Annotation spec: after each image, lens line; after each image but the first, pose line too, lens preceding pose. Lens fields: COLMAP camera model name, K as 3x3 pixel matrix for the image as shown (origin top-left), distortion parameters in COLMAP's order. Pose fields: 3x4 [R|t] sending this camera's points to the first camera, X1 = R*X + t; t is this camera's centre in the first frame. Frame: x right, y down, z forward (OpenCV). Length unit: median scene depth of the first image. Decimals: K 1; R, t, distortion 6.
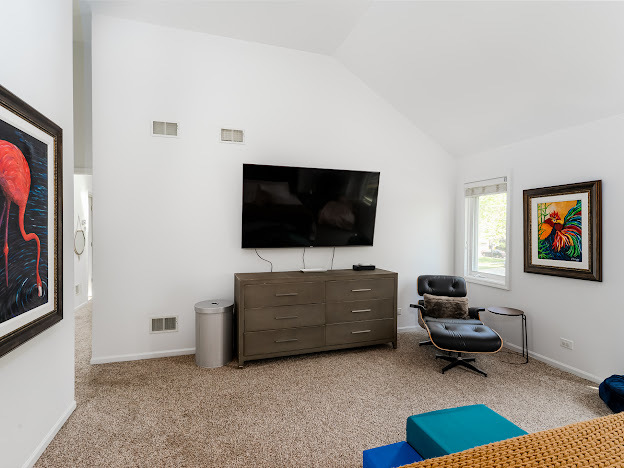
lens RADIAL K [[336.3, 0, 312.0], [0, 336.3, 234.0], [0, 0, 1]] dist [0.003705, 0.000738]
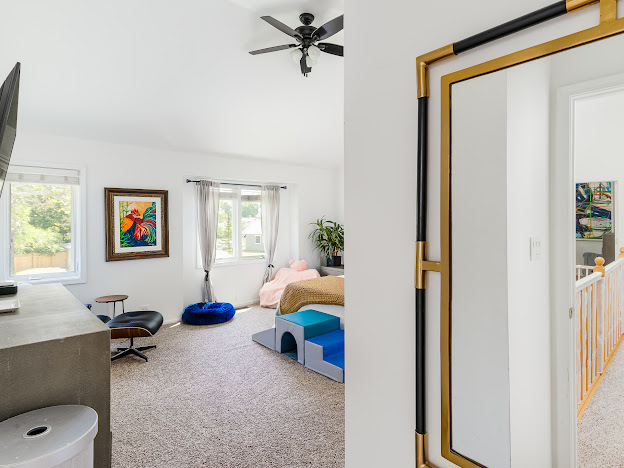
lens RADIAL K [[336.3, 0, 312.0], [0, 336.3, 234.0], [0, 0, 1]] dist [0.003705, 0.000738]
pose [[-0.374692, -0.031407, 0.926617, -0.717869], [0.019176, 0.998950, 0.041613, -0.012219], [-0.926951, 0.033361, -0.373696, 0.862149]]
